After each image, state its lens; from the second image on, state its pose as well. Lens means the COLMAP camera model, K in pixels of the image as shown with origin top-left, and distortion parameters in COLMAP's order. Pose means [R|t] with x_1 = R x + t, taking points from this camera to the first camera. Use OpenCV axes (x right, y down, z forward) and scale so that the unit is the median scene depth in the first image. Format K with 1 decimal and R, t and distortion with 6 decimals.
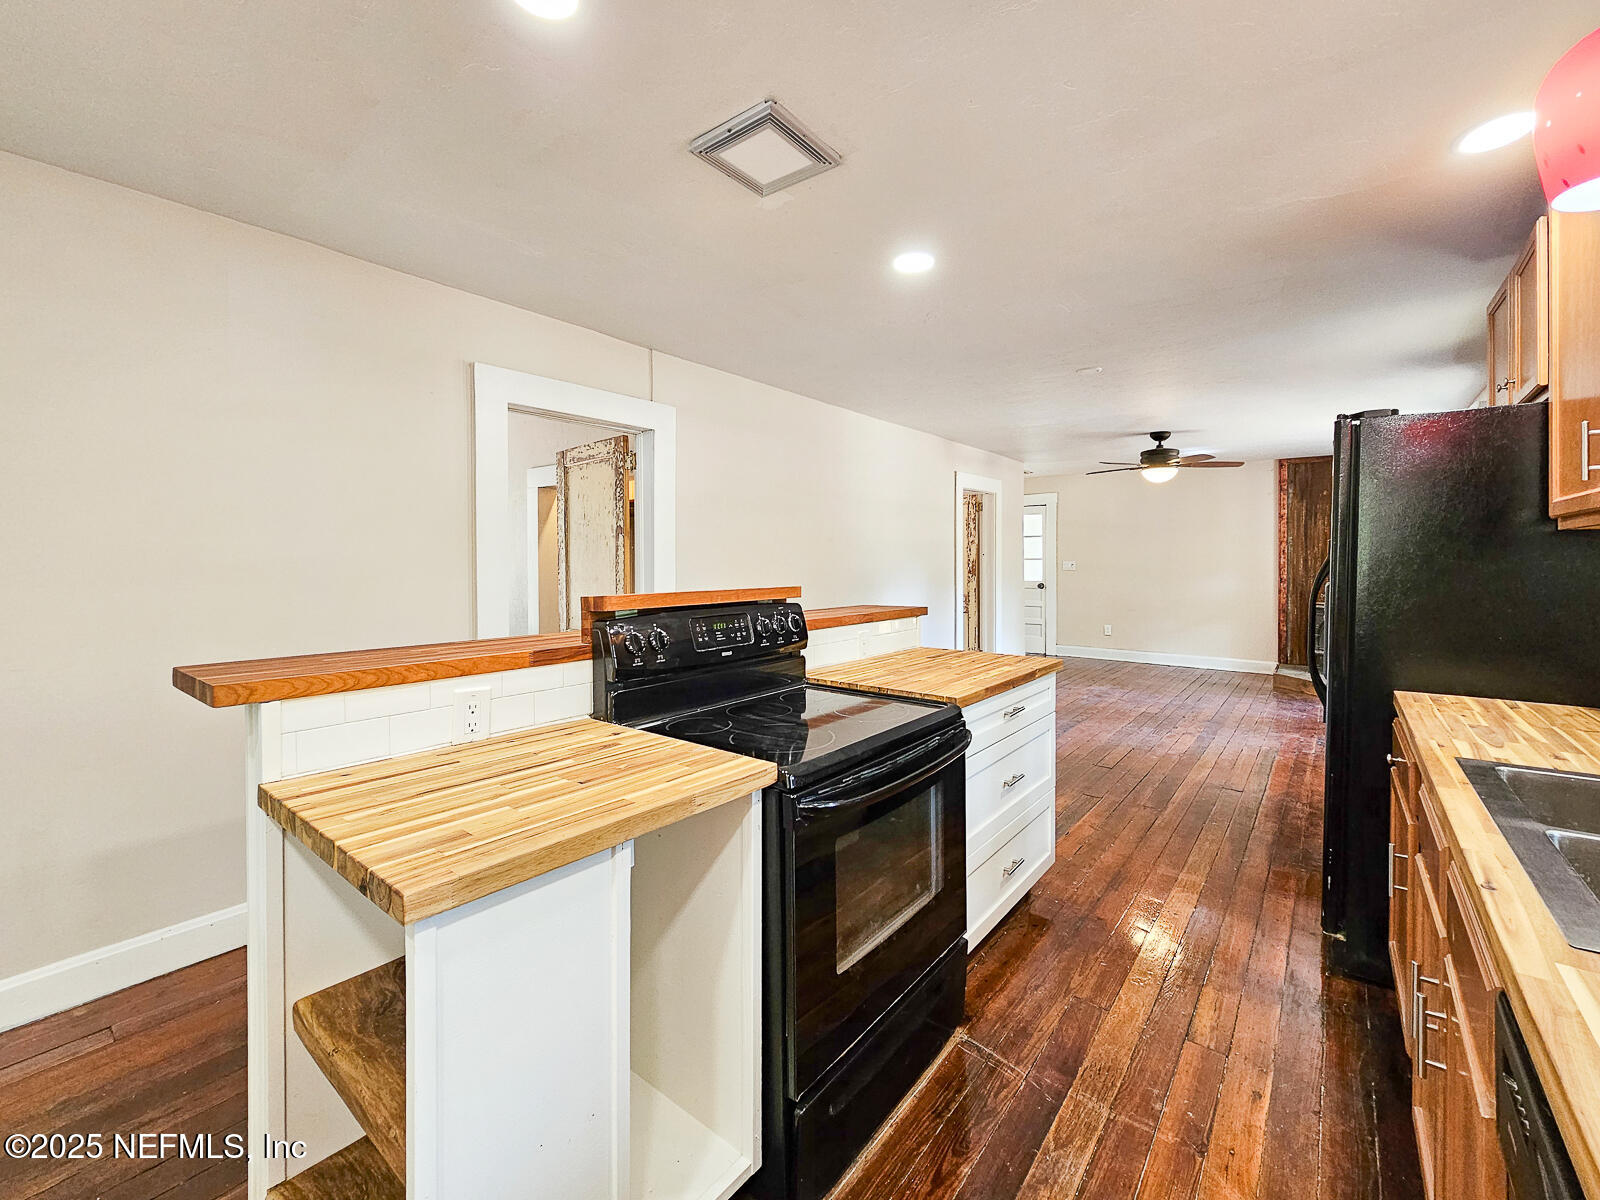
lens RADIAL K [[675.2, 0, 793.9], [0, 675.2, 570.7], [0, 0, 1]] dist [-0.000772, -0.000275]
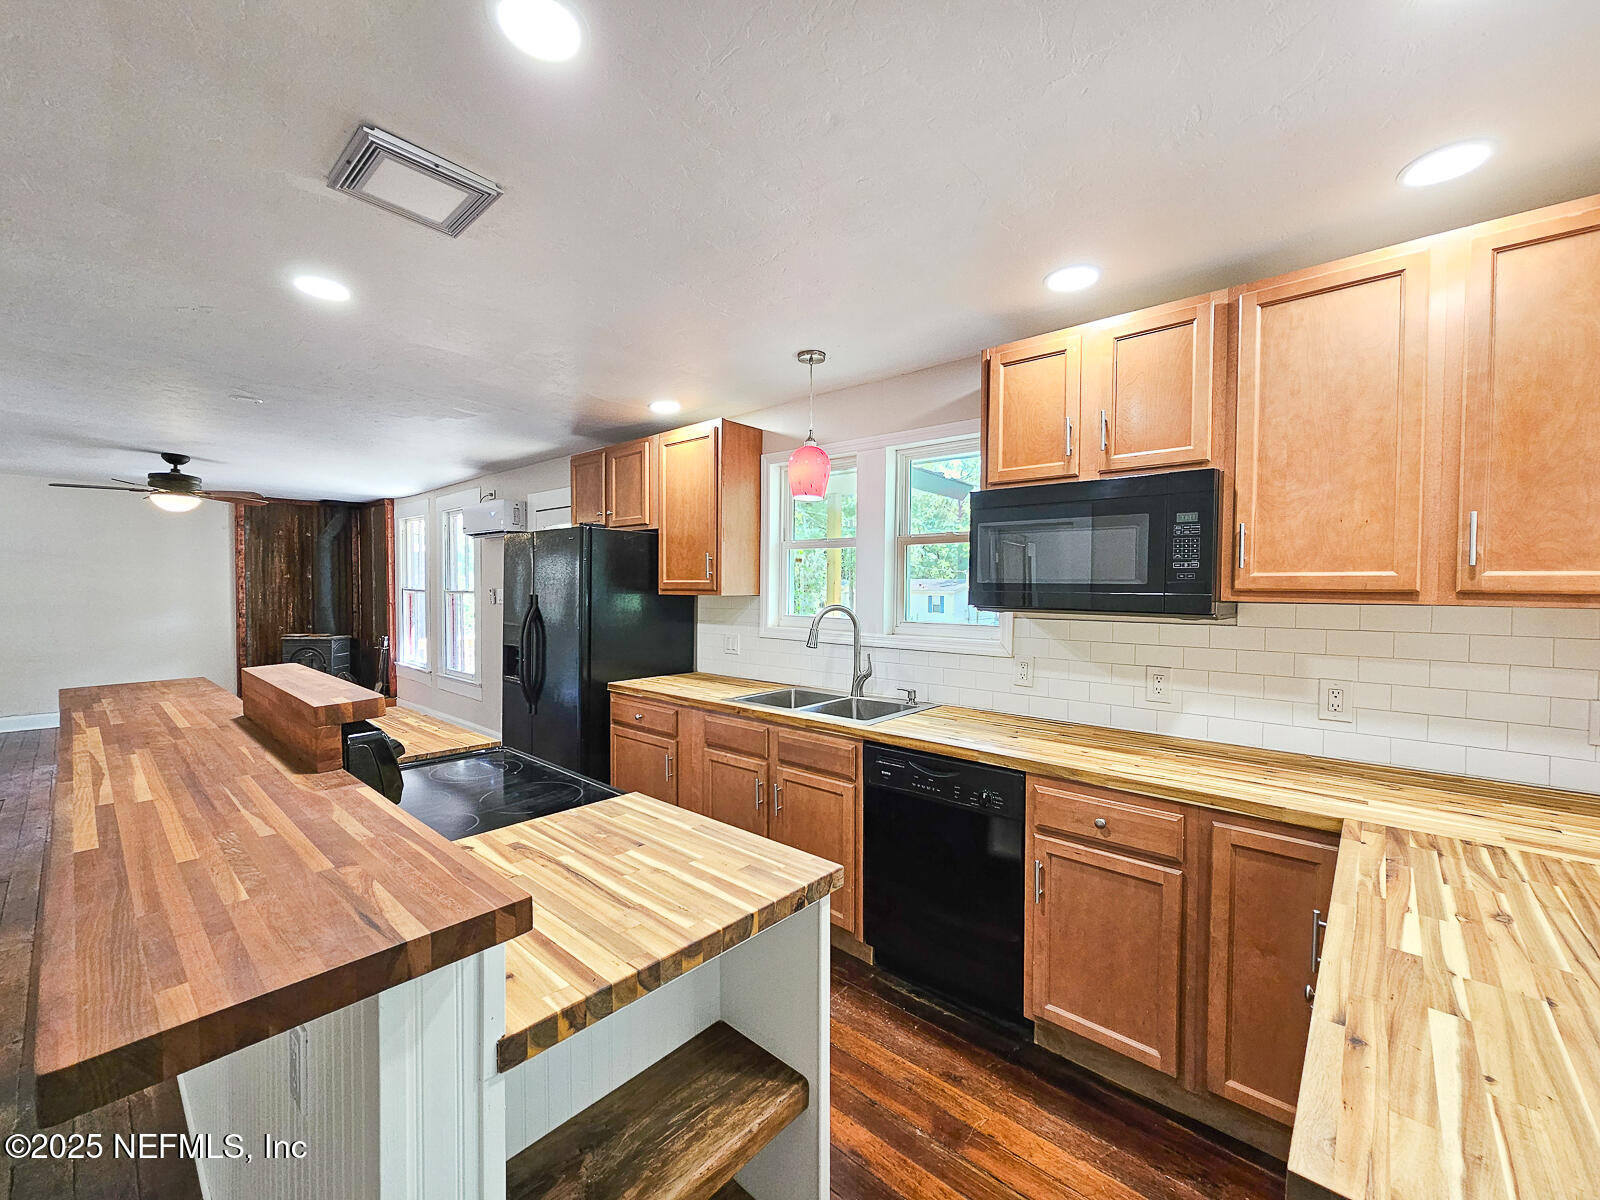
lens RADIAL K [[665.5, 0, 800.0], [0, 665.5, 600.0], [0, 0, 1]] dist [0.001899, 0.000158]
pose [[0.058643, -0.018198, 0.998113, -0.225235], [0.009827, 0.999796, 0.017651, -0.017819], [-0.998231, 0.008773, 0.058810, 0.107135]]
